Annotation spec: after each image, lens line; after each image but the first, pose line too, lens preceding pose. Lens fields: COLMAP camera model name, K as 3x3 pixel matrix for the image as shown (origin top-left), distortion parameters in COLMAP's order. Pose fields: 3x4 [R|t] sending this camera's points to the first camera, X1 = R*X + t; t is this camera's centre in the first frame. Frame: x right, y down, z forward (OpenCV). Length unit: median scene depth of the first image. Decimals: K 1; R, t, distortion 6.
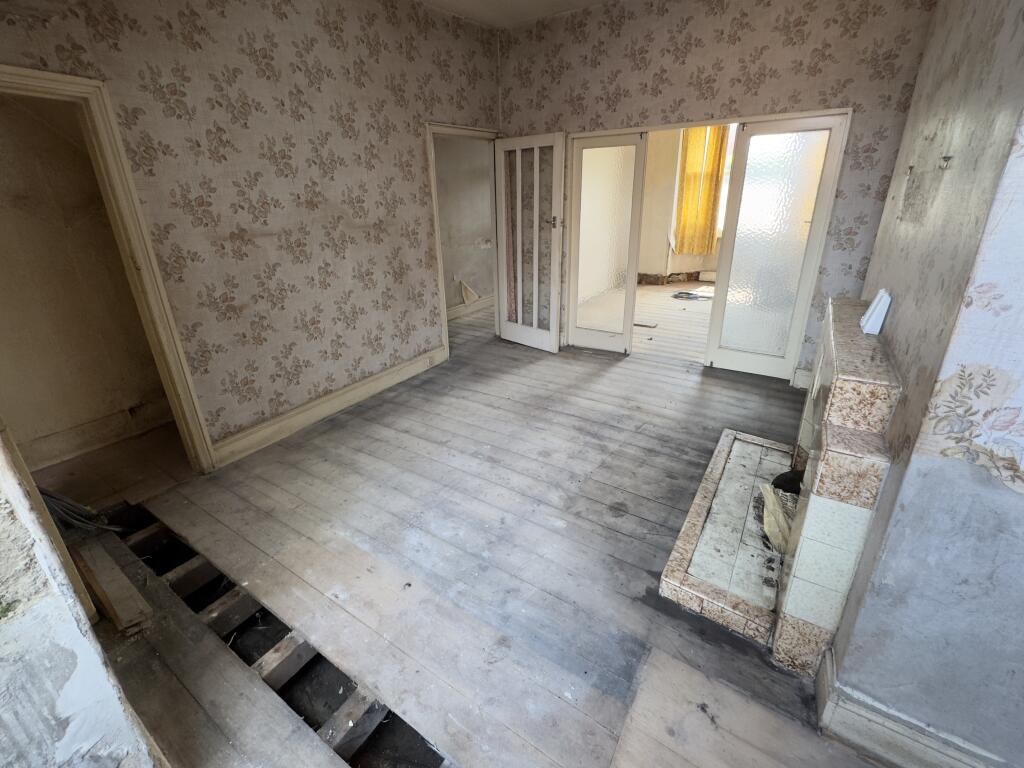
lens RADIAL K [[440.9, 0, 511.8], [0, 440.9, 354.9], [0, 0, 1]] dist [0.000541, 0.000124]
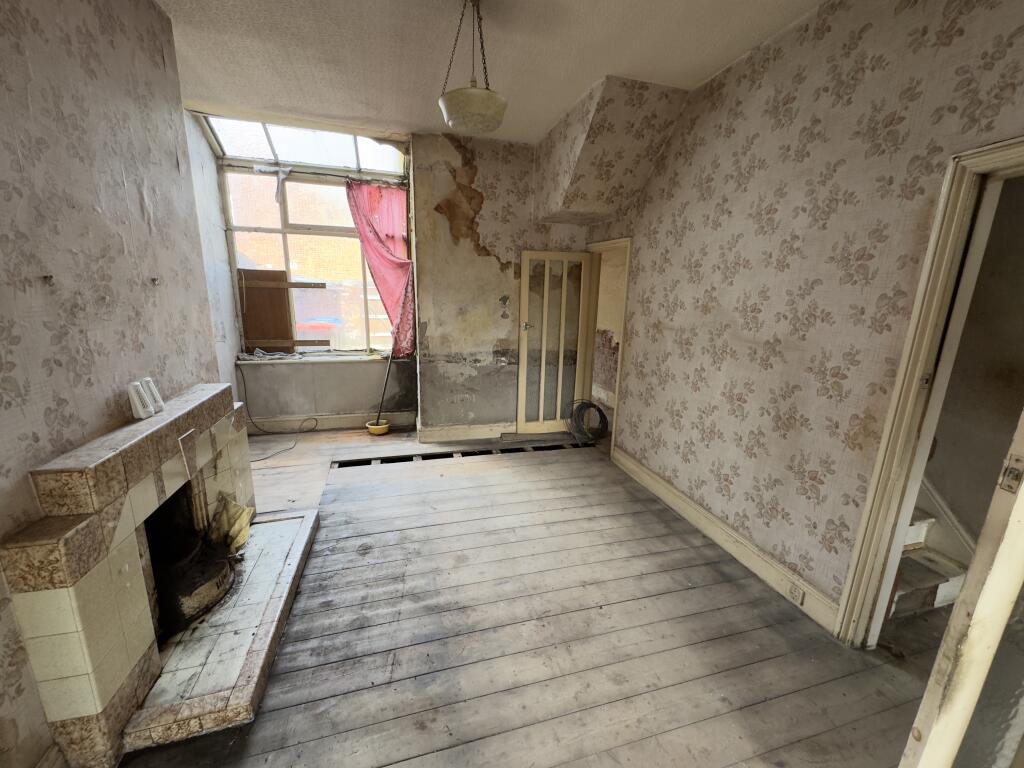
lens RADIAL K [[410.1, 0, 512.0], [0, 410.1, 385.9], [0, 0, 1]] dist [-0.000814, -0.000114]
pose [[-0.659775, 0.177364, -0.730232, 0.519746], [-0.267864, 0.852406, 0.449057, -0.466769], [0.702101, 0.491879, -0.514887, 1.191953]]
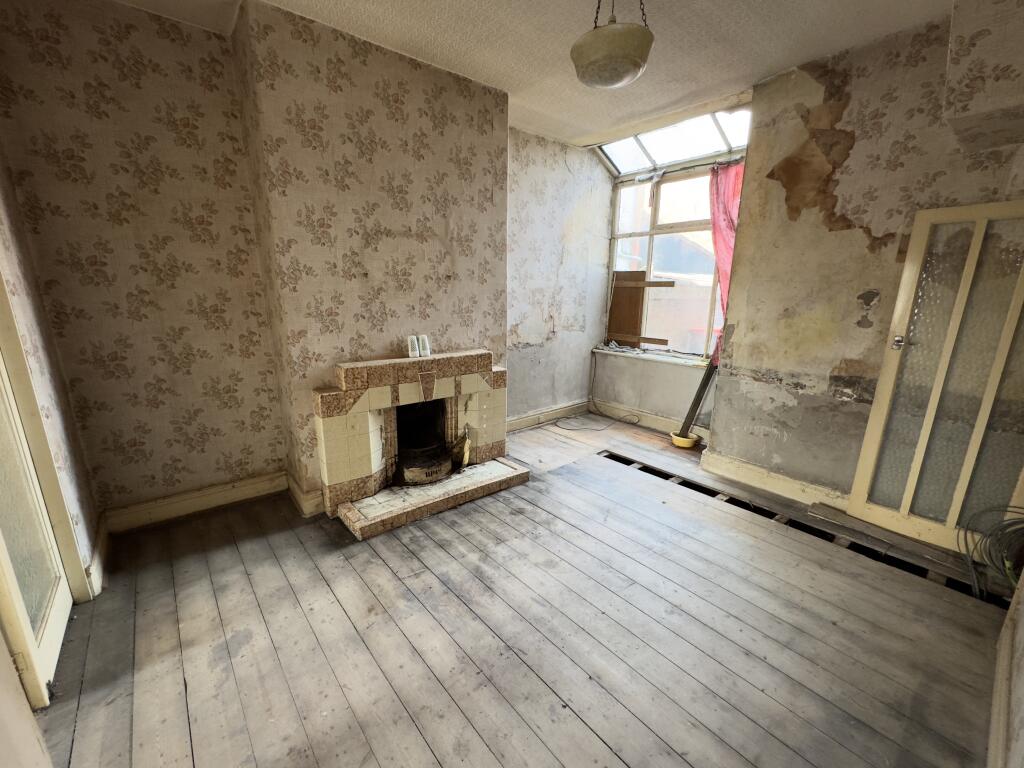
lens RADIAL K [[425.6, 0, 510.3], [0, 425.6, 399.1], [0, 0, 1]] dist [-0.000069, -0.000099]
pose [[-0.954691, -0.065258, 0.290357, -0.068498], [0.109531, 0.830128, 0.546709, -0.477949], [-0.276711, 0.553741, -0.785367, 1.339966]]
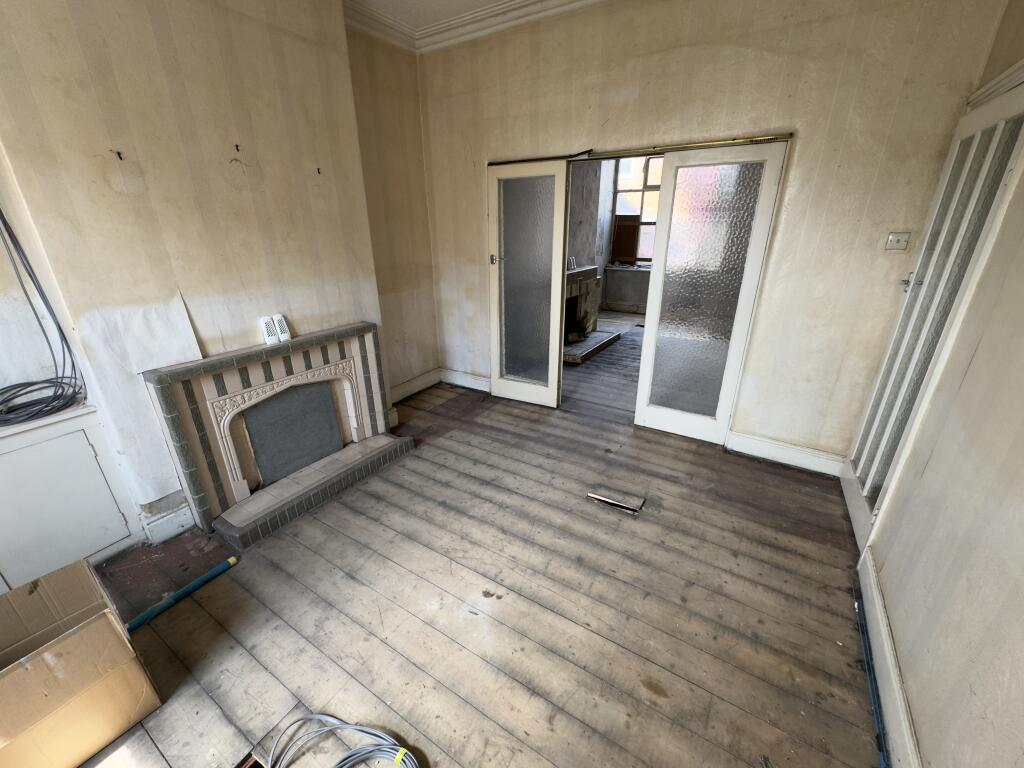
lens RADIAL K [[410.1, 0, 512.0], [0, 410.1, 385.9], [0, 0, 1]] dist [-0.000814, -0.000114]
pose [[-0.999663, 0.025940, -0.000880, 0.708129], [0.018851, 0.748904, 0.662410, -0.814334], [0.017842, 0.662171, -0.749141, 2.163620]]
